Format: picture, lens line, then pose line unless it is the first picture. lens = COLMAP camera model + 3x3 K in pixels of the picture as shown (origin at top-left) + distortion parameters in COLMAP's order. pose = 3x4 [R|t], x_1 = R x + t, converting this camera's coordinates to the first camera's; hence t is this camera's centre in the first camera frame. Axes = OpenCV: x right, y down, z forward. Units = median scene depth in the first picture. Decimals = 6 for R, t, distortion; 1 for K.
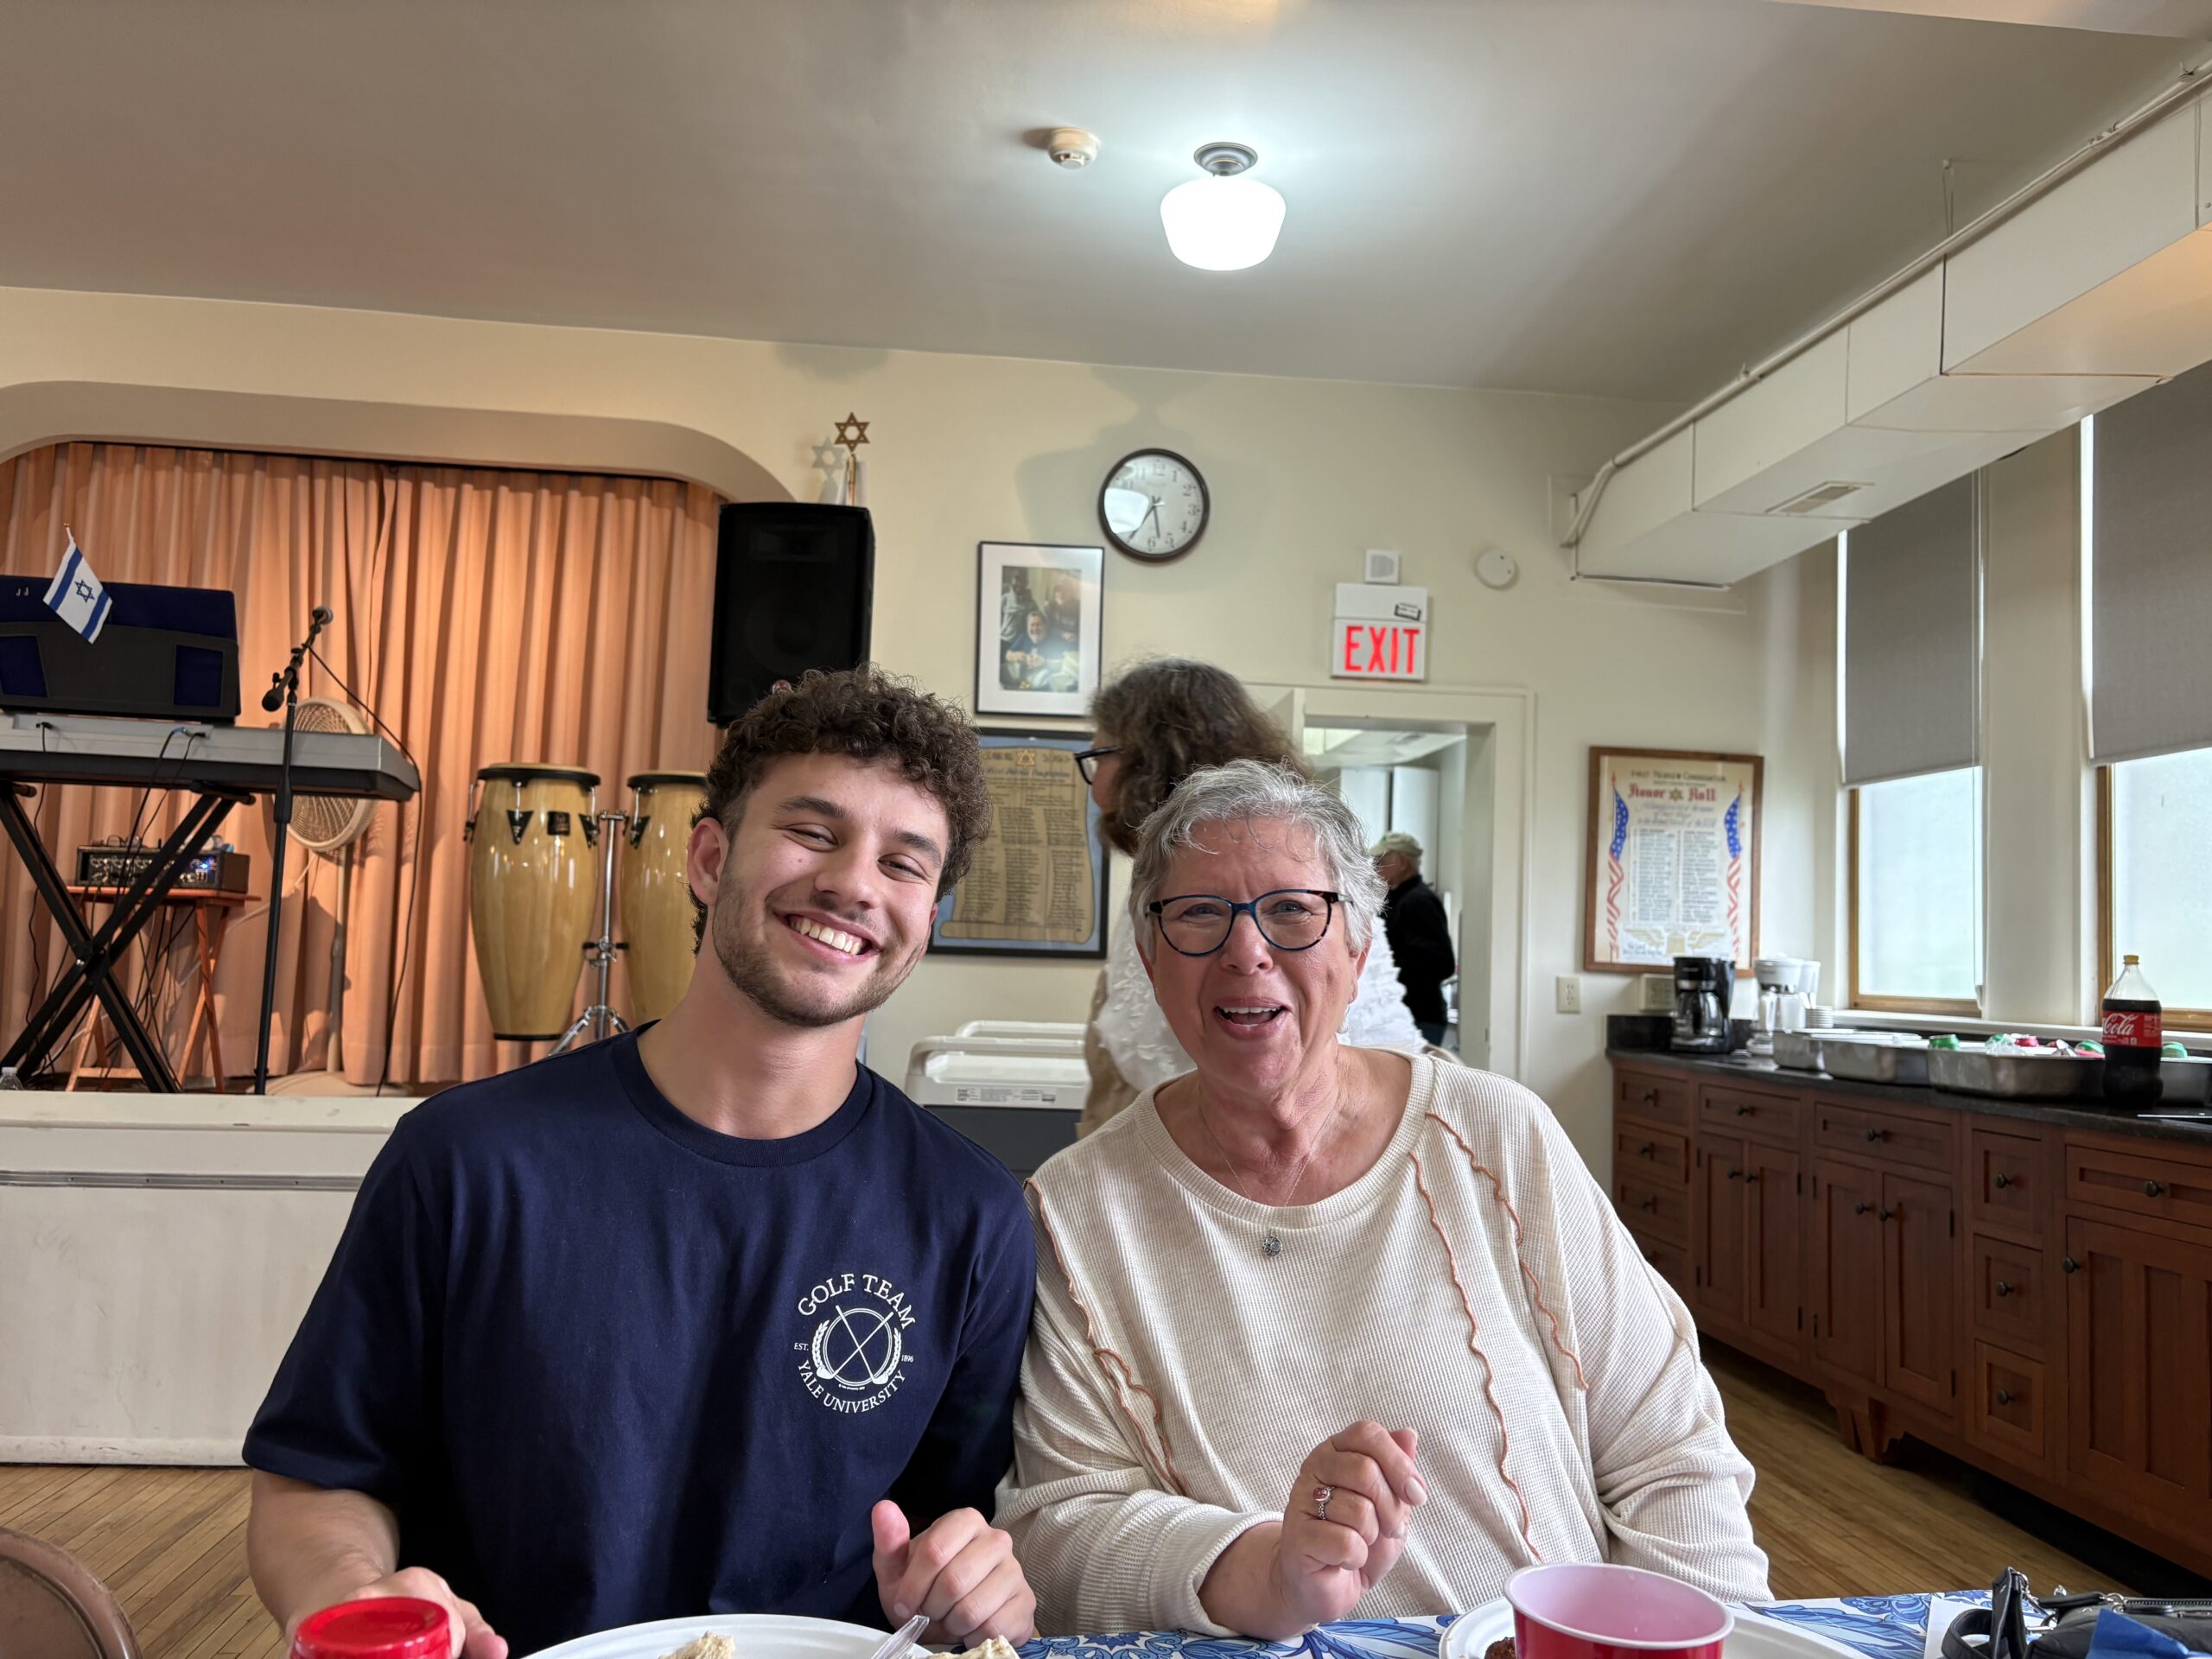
lens RADIAL K [[1676.3, 0, 1106.5], [0, 1676.3, 818.3], [0, 0, 1]] dist [0.055160, -0.056879]
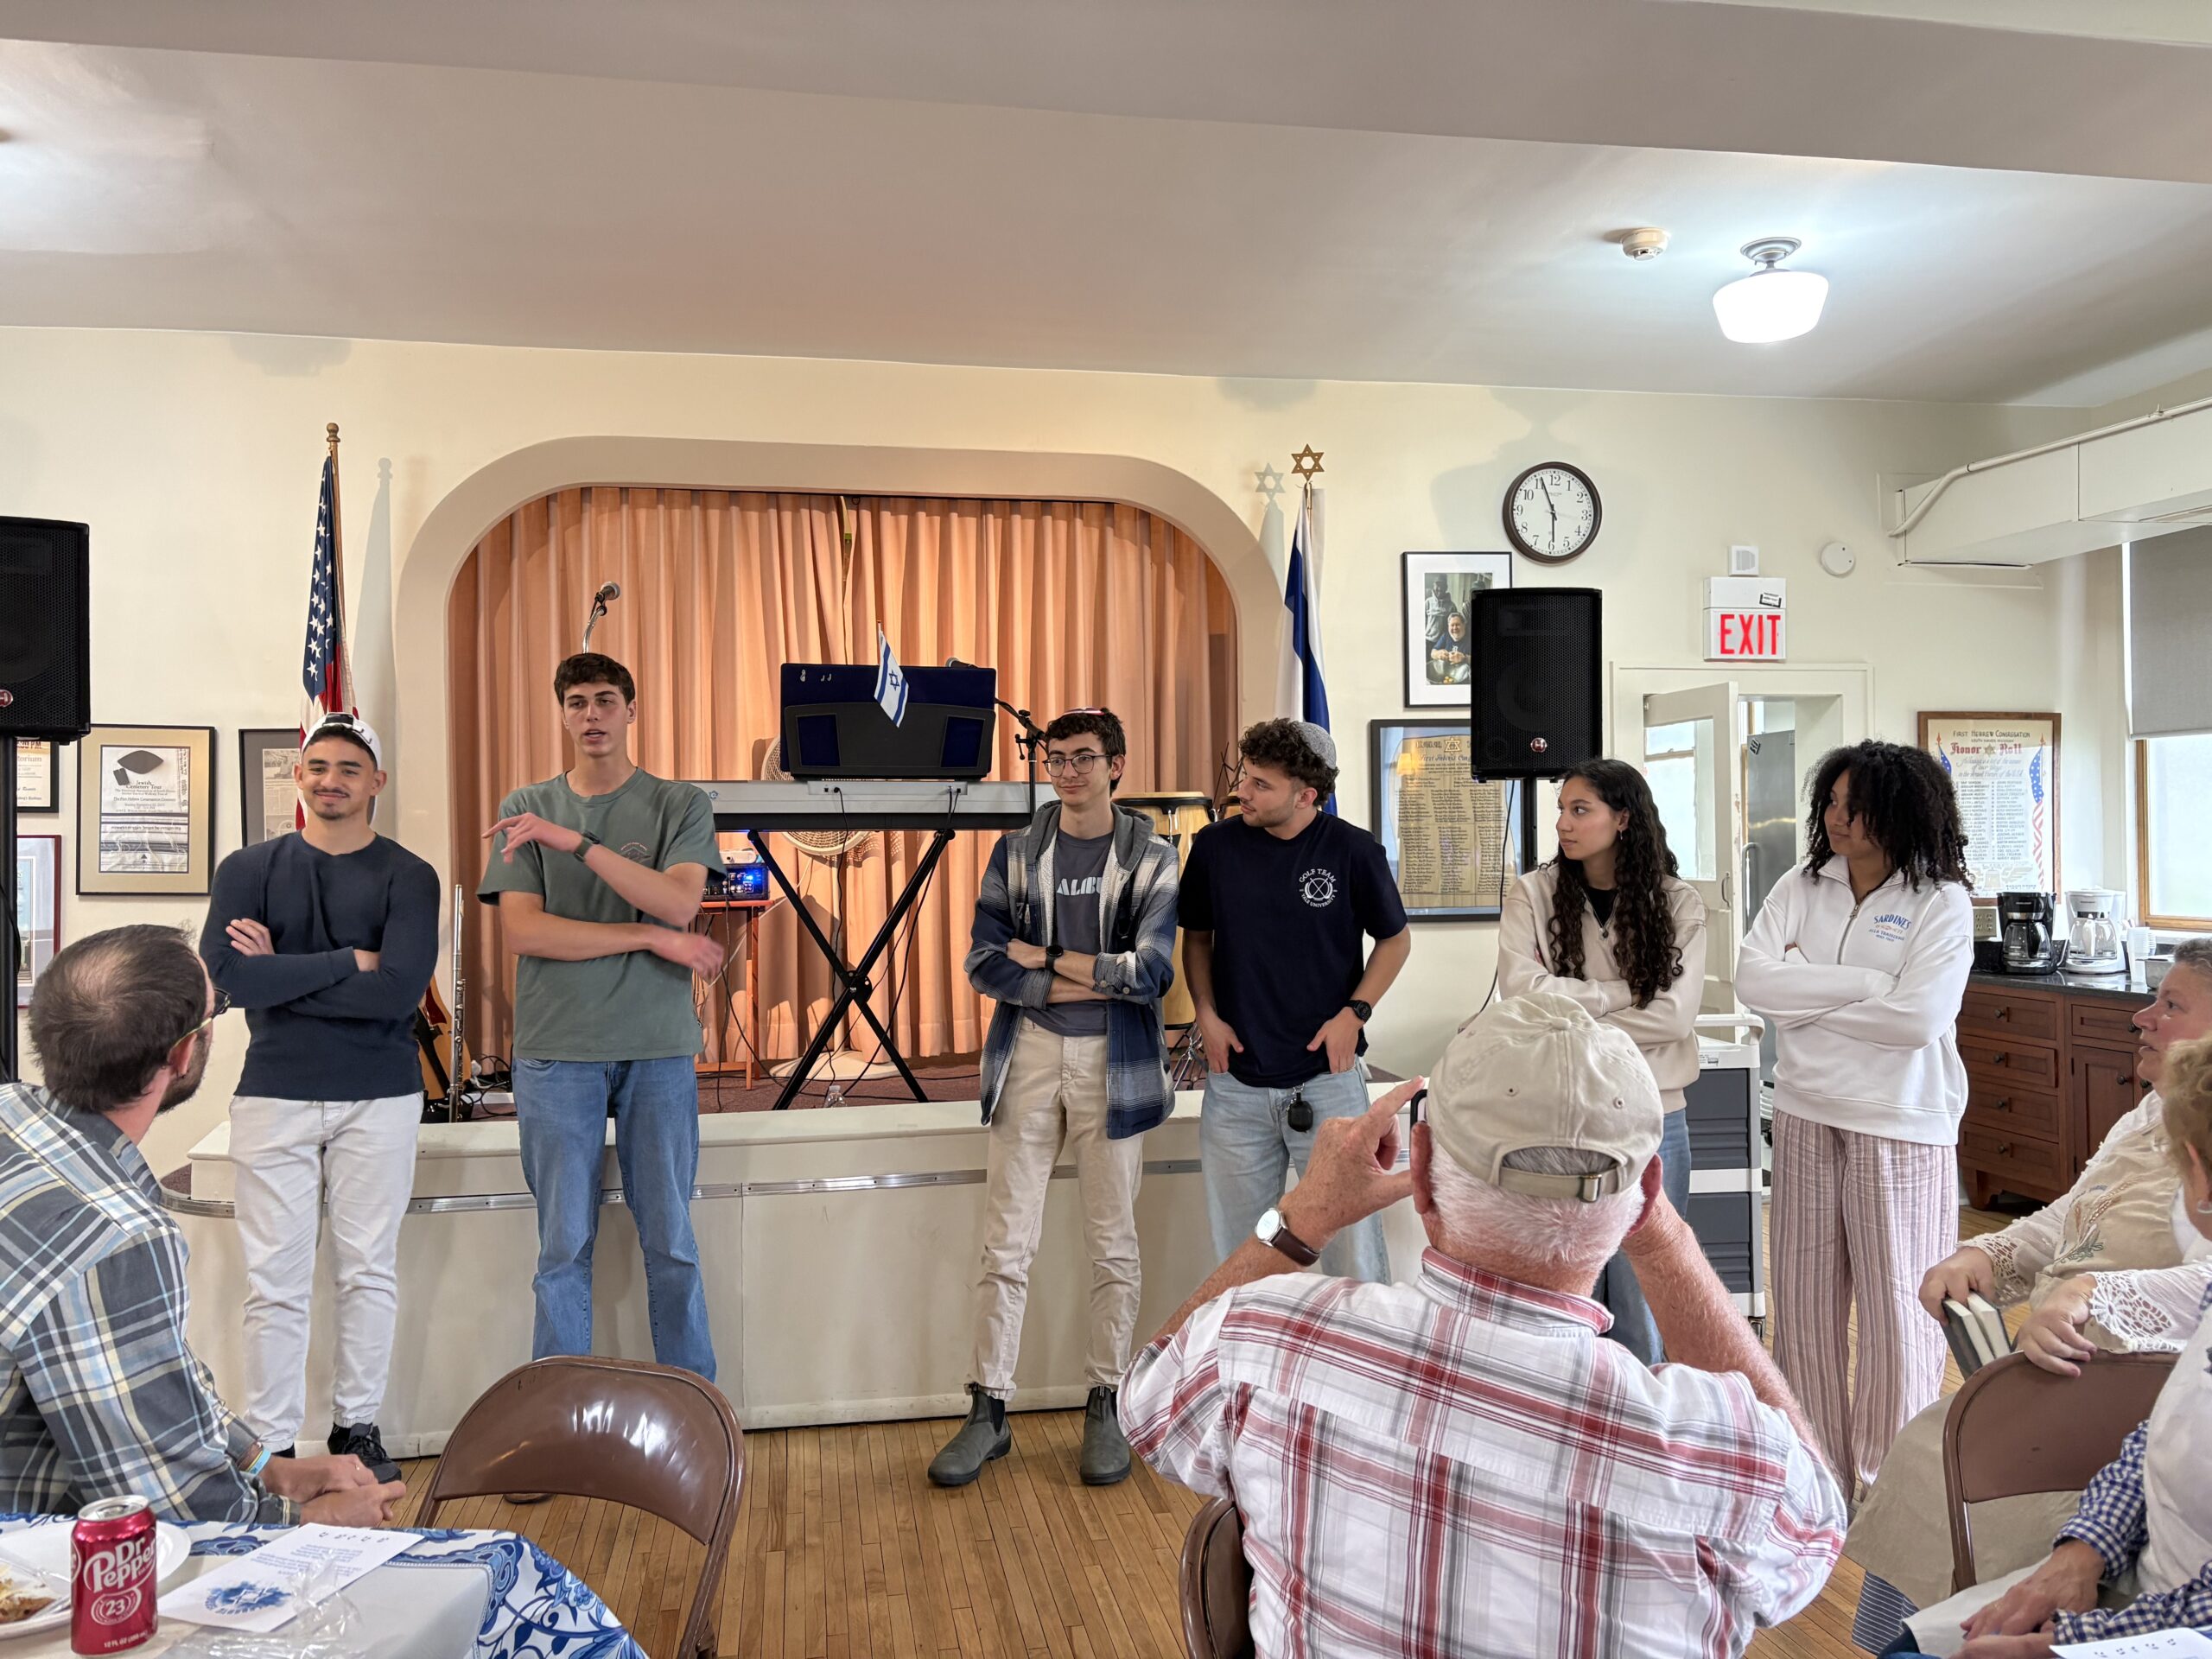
lens RADIAL K [[1676.3, 0, 1125.5], [0, 1676.3, 817.9], [0, 0, 1]] dist [0.055160, -0.056879]
pose [[0.995194, -0.045765, 0.086573, -0.361842], [0.039807, 0.996799, 0.069337, -0.073245], [-0.089469, -0.065557, 0.993830, -0.104924]]
